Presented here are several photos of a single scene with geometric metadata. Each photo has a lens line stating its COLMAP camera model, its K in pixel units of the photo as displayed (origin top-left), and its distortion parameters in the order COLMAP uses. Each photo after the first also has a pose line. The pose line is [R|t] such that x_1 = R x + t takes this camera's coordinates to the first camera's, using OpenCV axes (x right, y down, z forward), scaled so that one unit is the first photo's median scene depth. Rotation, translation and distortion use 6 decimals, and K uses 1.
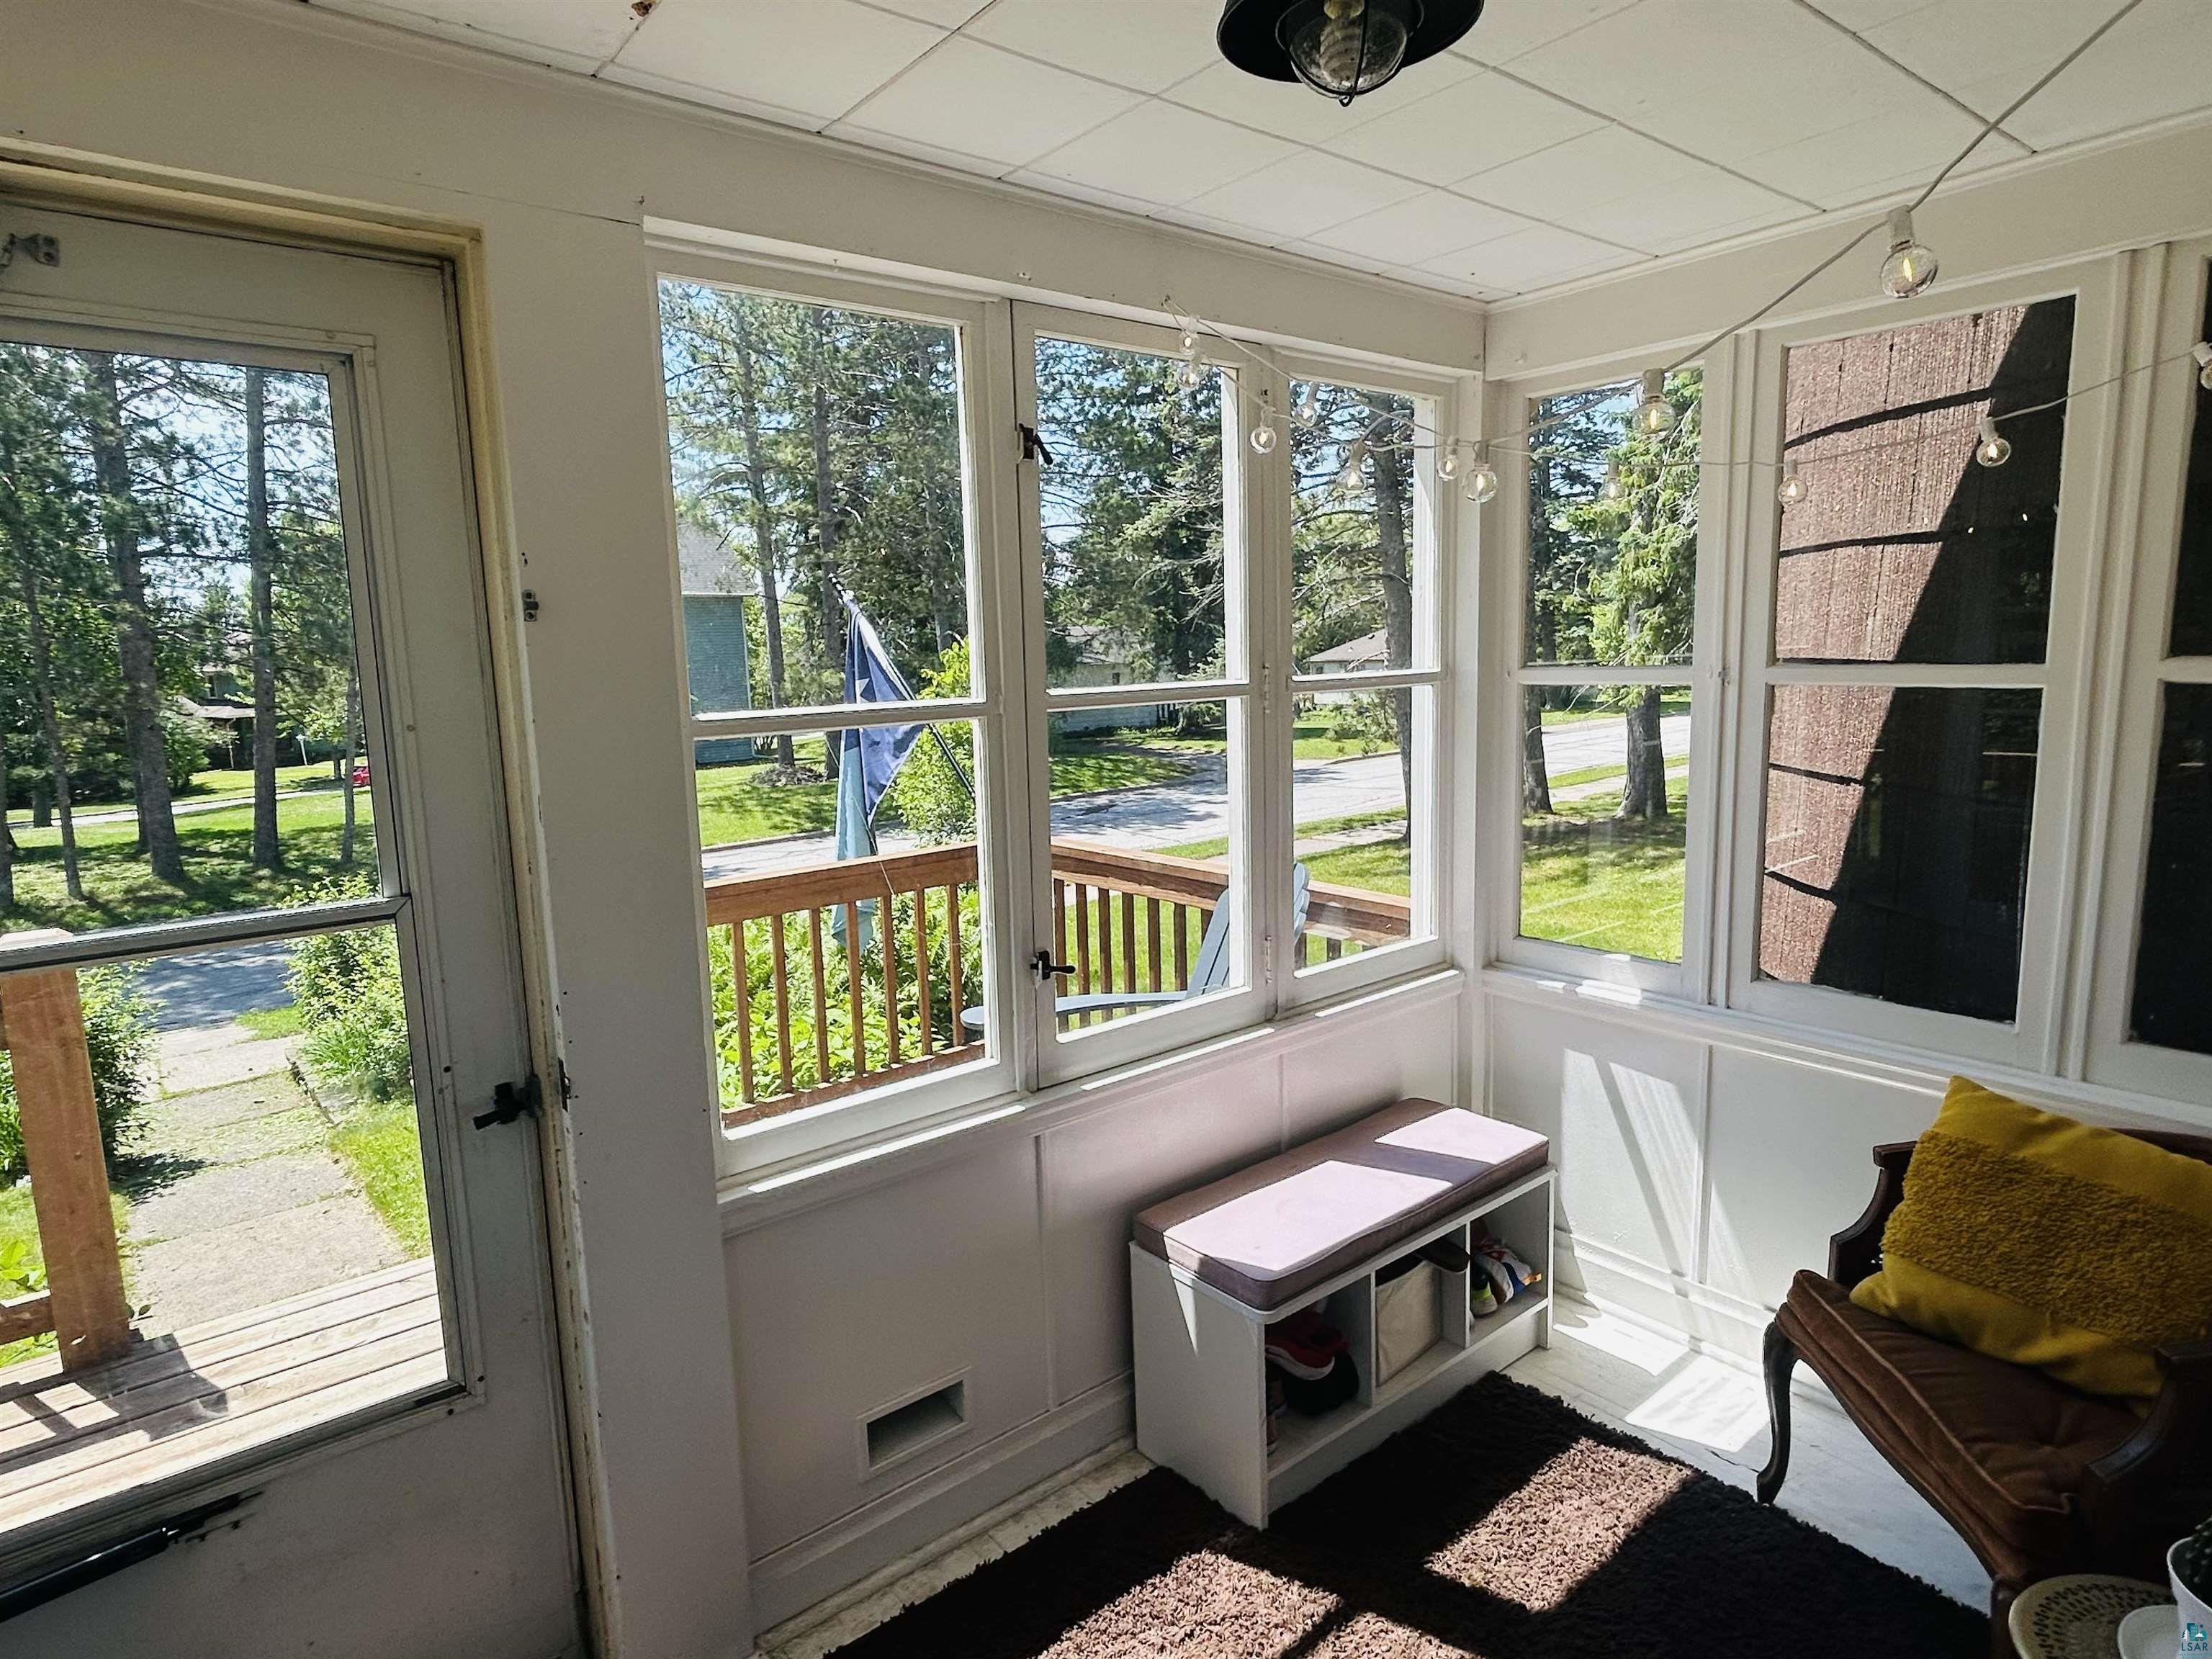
lens RADIAL K [[1247.1, 0, 1107.3], [0, 1247.1, 834.5], [0, 0, 1]] dist [-0.008900, -0.001345]
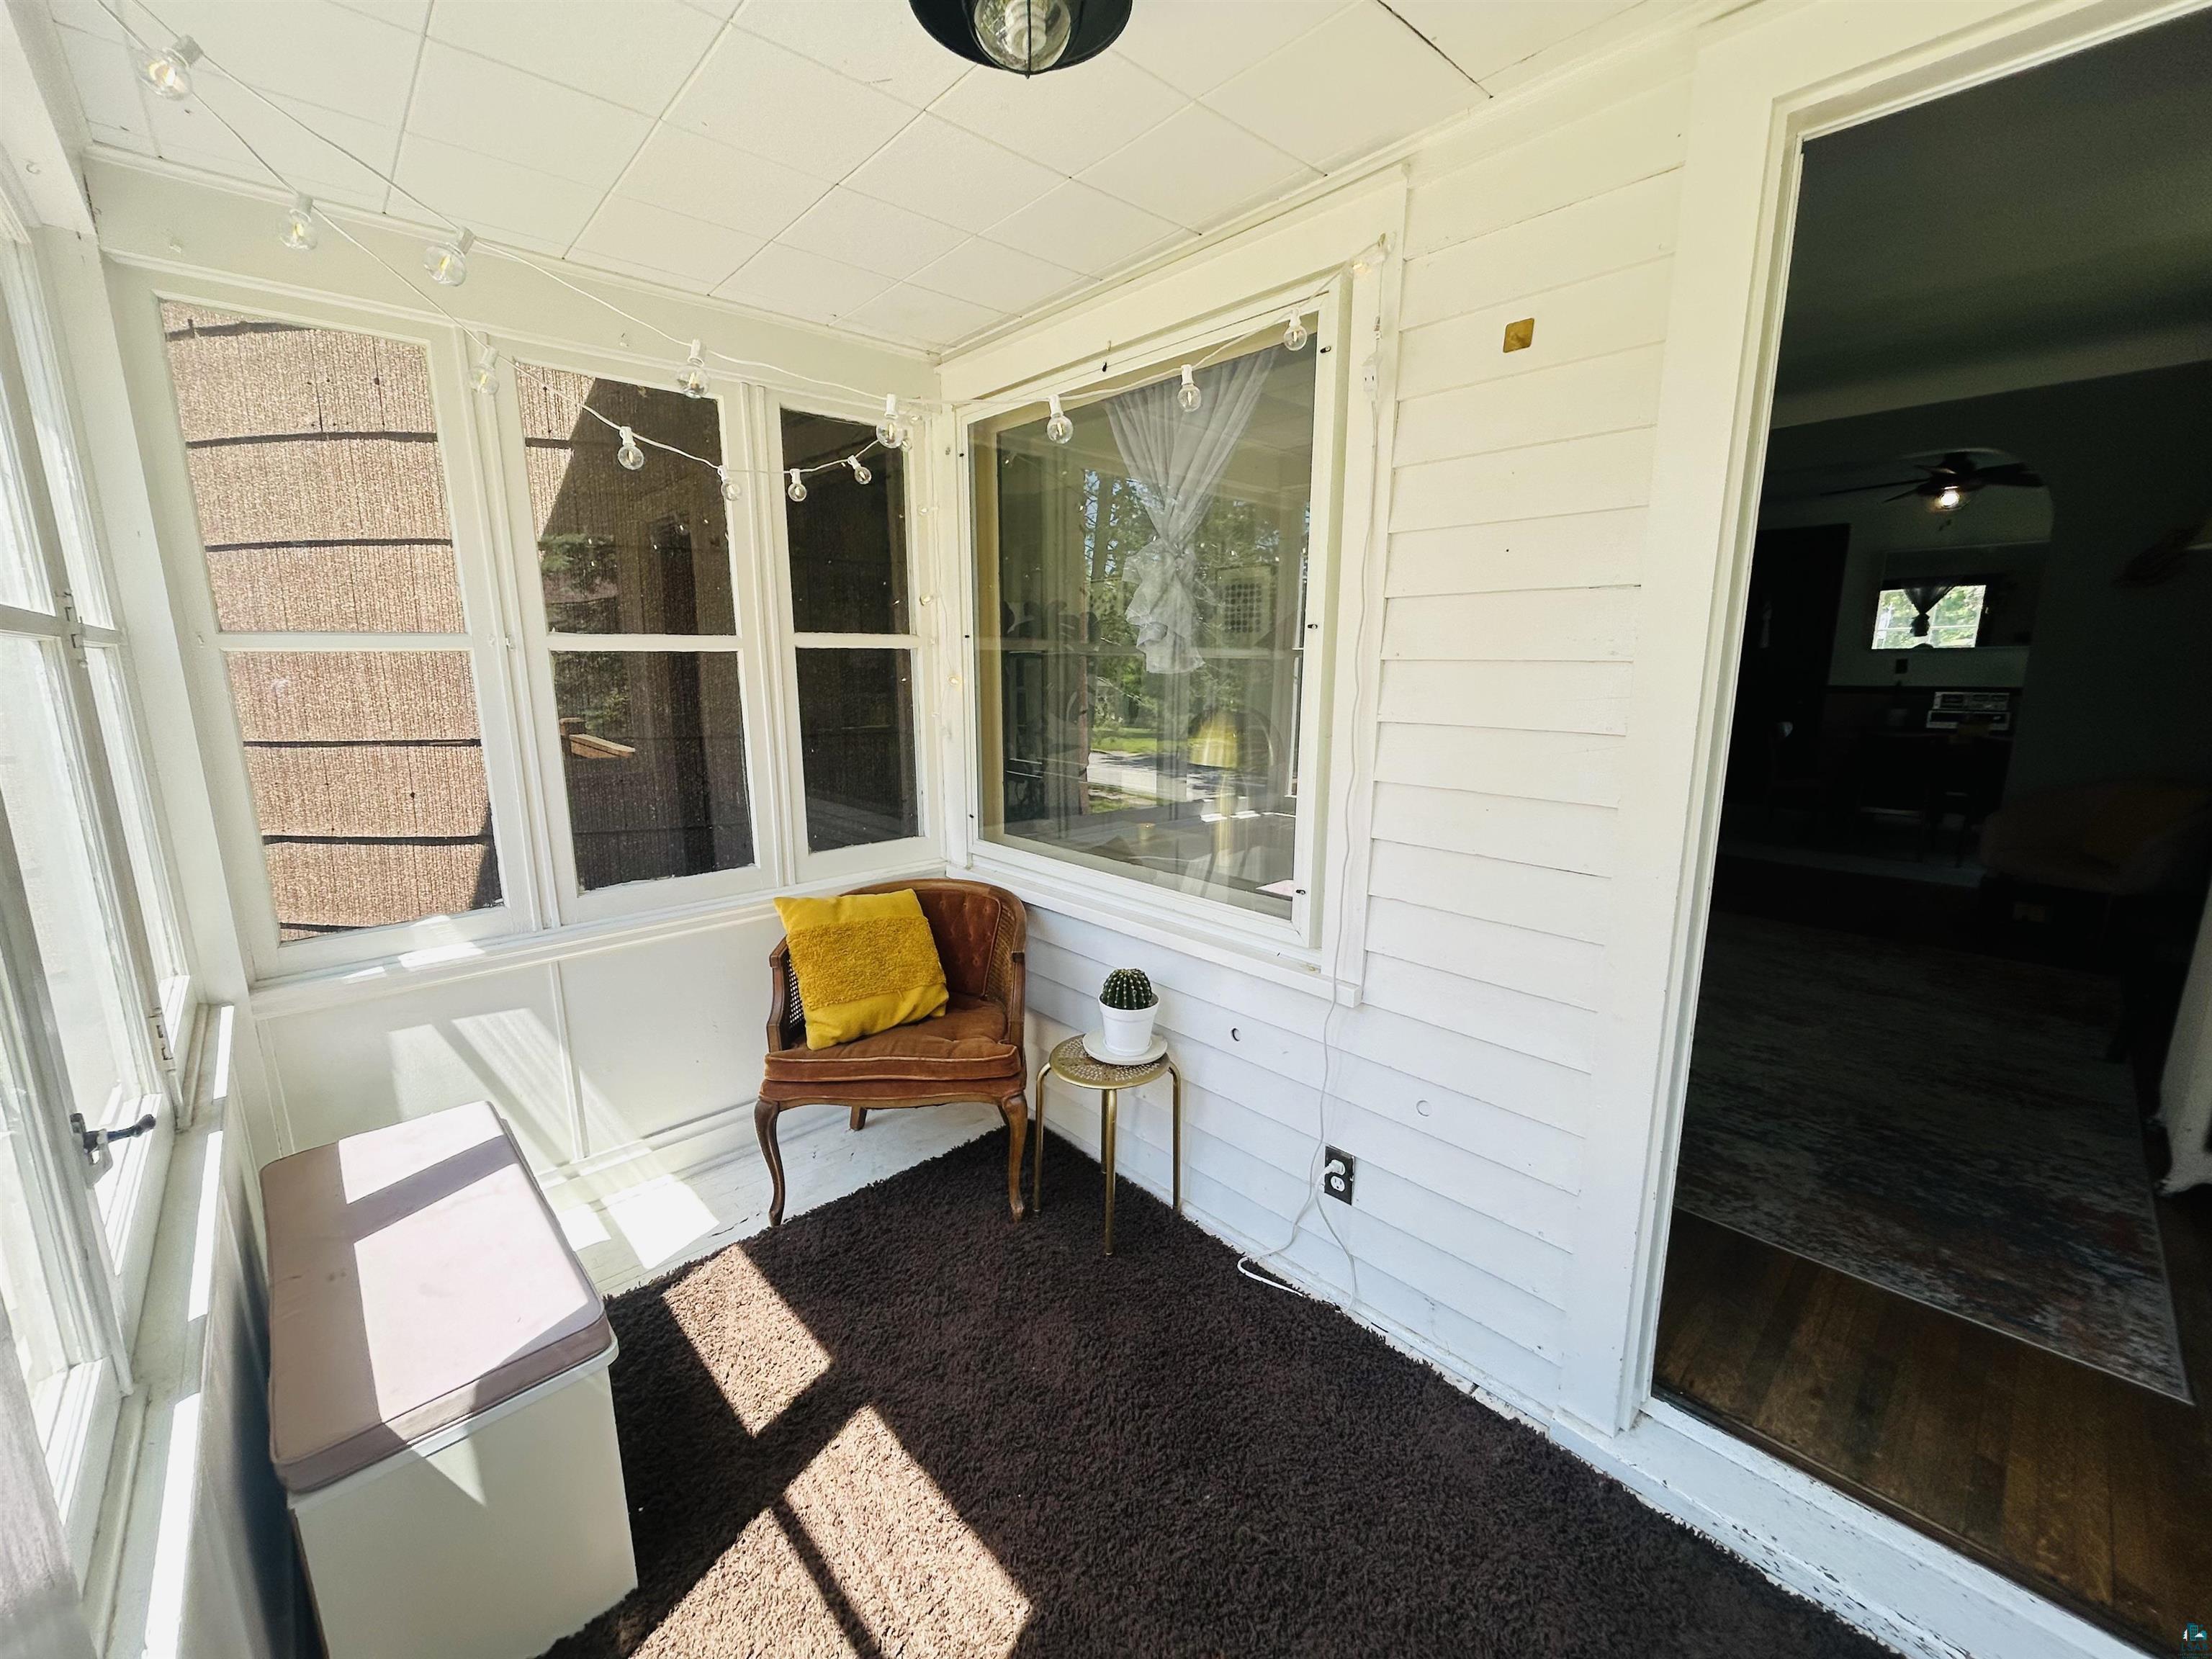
lens RADIAL K [[901.2, 0, 1107.6], [0, 901.2, 818.4], [0, 0, 1]] dist [-0.000840, -0.000054]
pose [[-0.057275, -0.160427, 0.985385, -0.432522], [0.154440, 0.973700, 0.167502, -0.028298], [-0.986341, 0.161776, -0.030992, 0.586175]]
